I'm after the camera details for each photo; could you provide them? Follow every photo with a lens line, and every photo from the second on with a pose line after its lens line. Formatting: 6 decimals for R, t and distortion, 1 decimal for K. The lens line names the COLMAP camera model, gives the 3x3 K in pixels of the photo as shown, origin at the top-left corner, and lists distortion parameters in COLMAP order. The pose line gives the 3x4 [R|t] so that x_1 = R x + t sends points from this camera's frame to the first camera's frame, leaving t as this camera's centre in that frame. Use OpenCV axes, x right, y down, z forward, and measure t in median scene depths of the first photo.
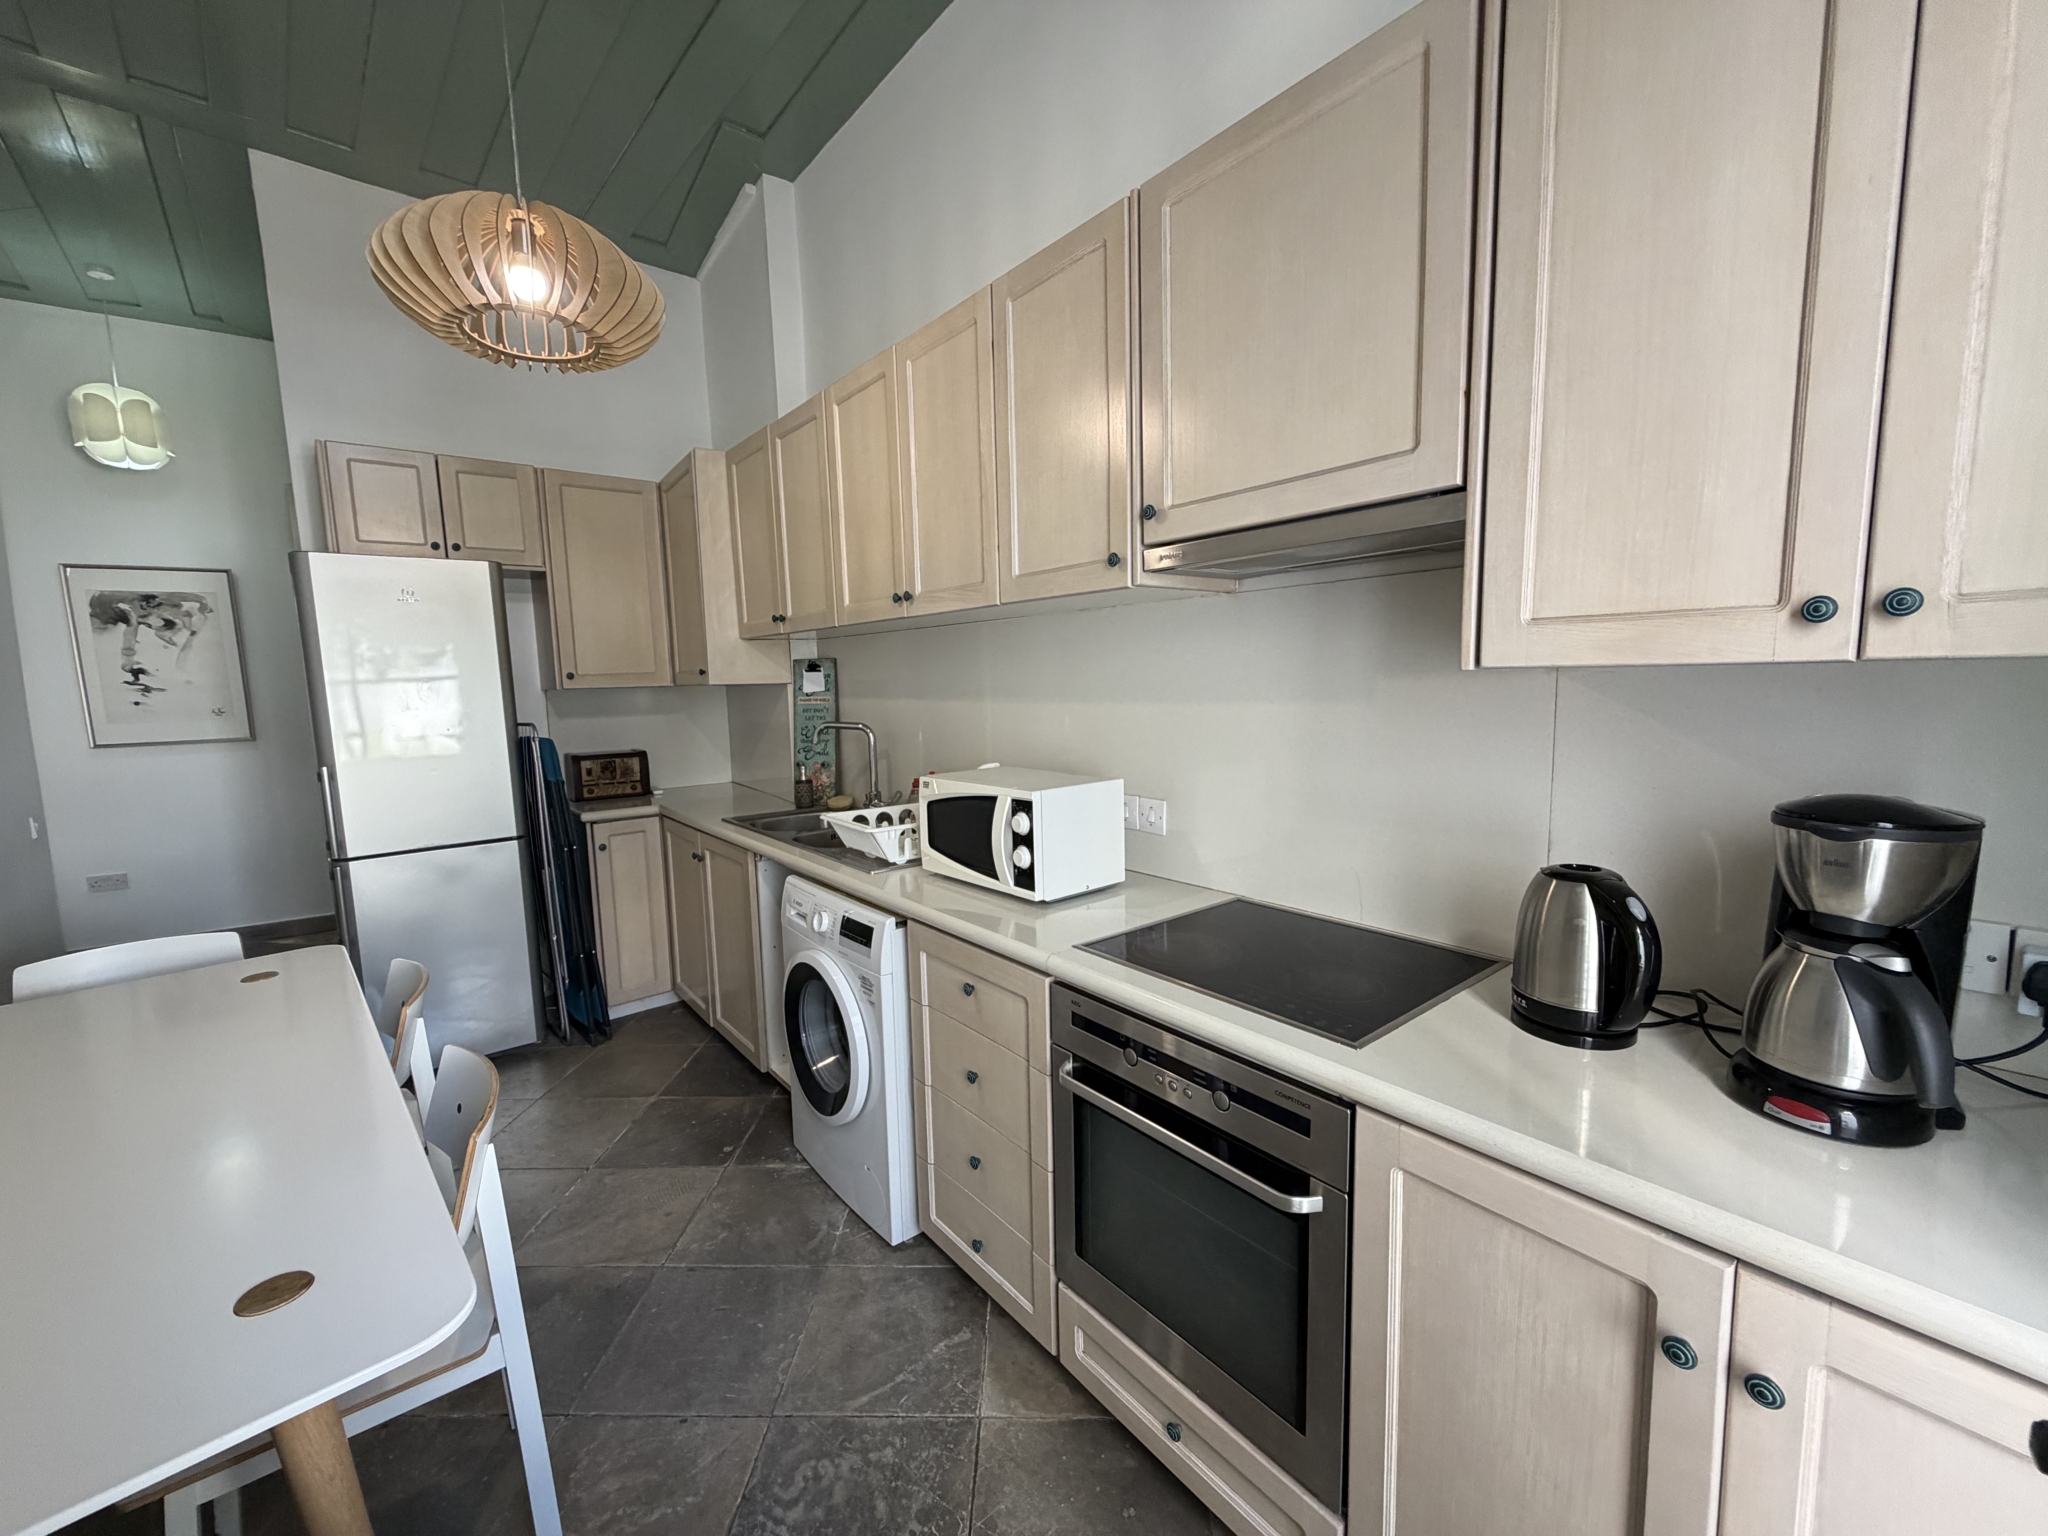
lens RADIAL K [[820.2, 0, 1024.0], [0, 820.2, 768.0], [0, 0, 1]] dist [-0.000920, -0.000011]
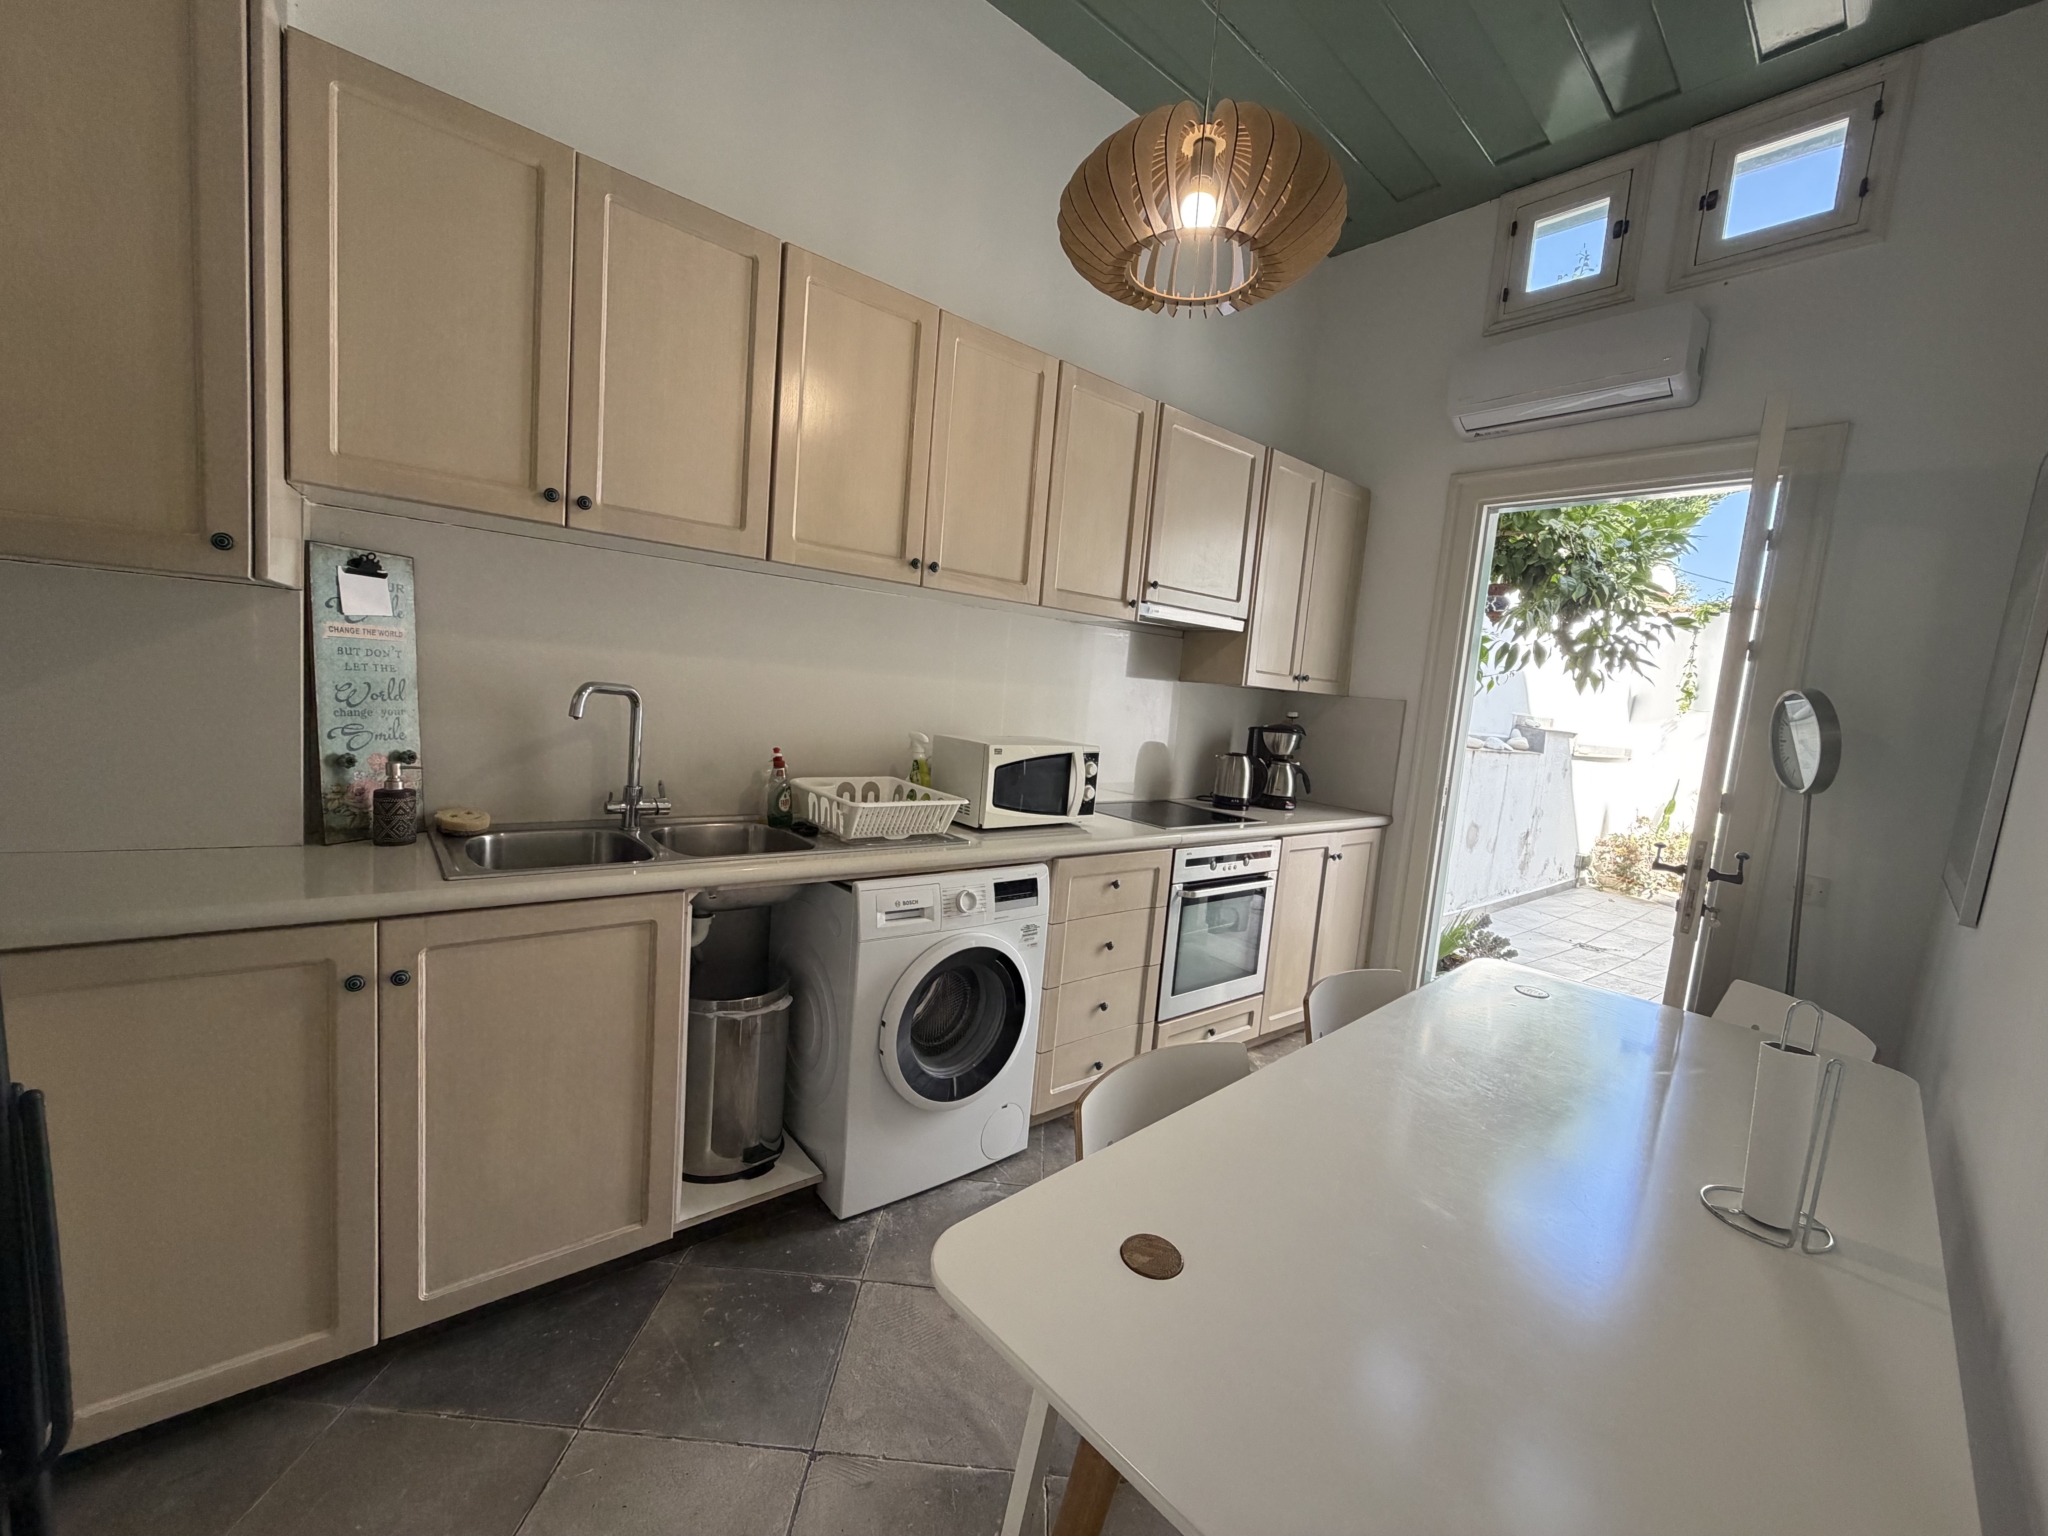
lens RADIAL K [[813.2, 0, 1024.0], [0, 813.2, 768.0], [0, 0, 1]] dist [0.000939, 0.000145]
pose [[-0.007282, -0.082299, 0.996581, -1.283191], [0.026556, 0.996240, 0.082464, -0.050200], [-0.999621, 0.027066, -0.005069, 1.008181]]
